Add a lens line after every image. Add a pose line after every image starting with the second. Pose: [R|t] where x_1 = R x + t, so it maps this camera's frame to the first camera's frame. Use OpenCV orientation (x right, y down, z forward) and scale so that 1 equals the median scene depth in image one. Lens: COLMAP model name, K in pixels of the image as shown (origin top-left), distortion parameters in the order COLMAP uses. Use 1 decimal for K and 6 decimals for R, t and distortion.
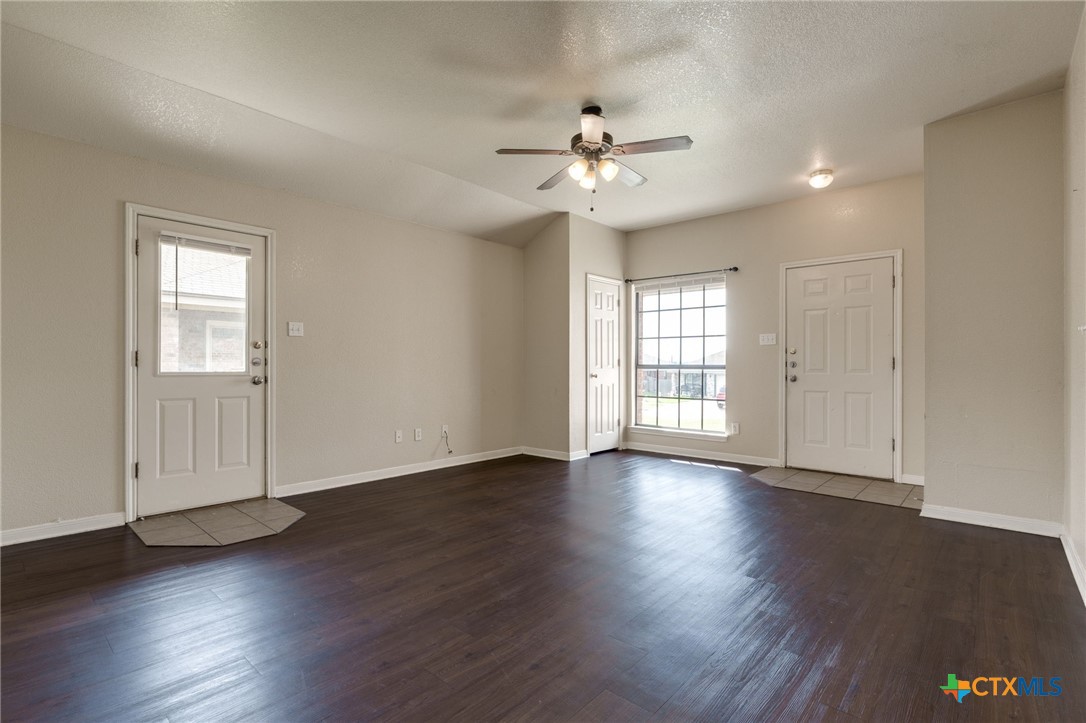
lens RADIAL K [[509.7, 0, 560.3], [0, 509.7, 369.5], [0, 0, 1]] dist [-0.003183, -0.000355]
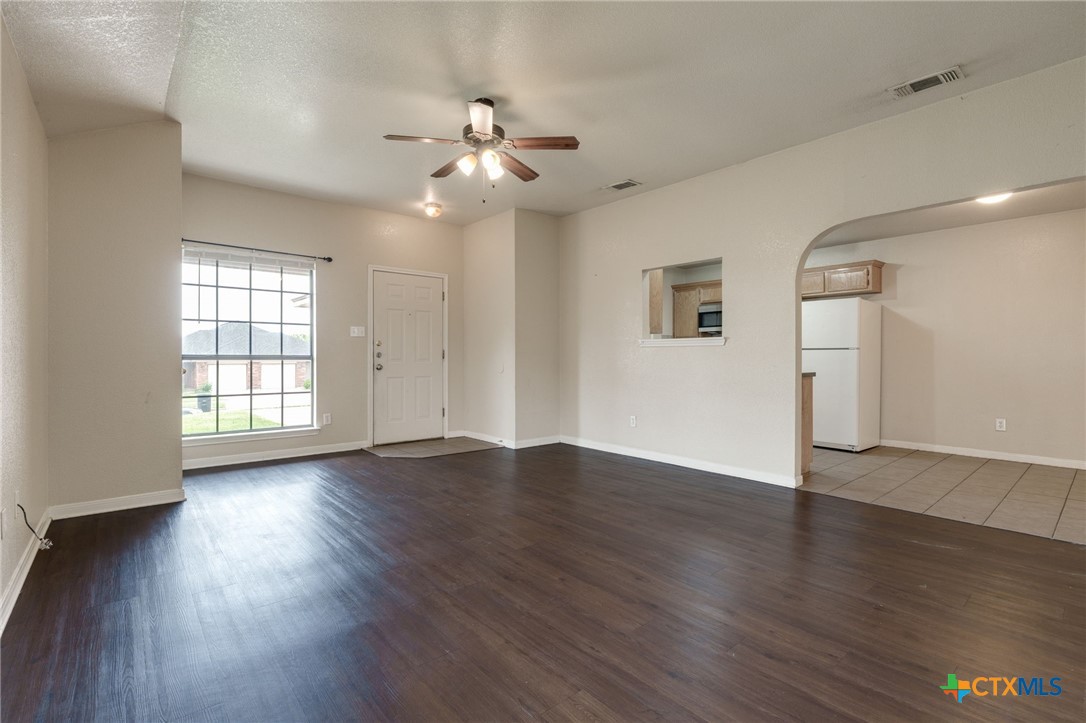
lens RADIAL K [[488.1, 0, 518.6], [0, 488.1, 352.2], [0, 0, 1]] dist [0.000358, 0.000144]
pose [[0.175905, 0.004900, 0.984395, -0.571239], [0.005935, 0.999964, -0.006039, -0.007501], [-0.984389, 0.006905, 0.175869, 0.496395]]
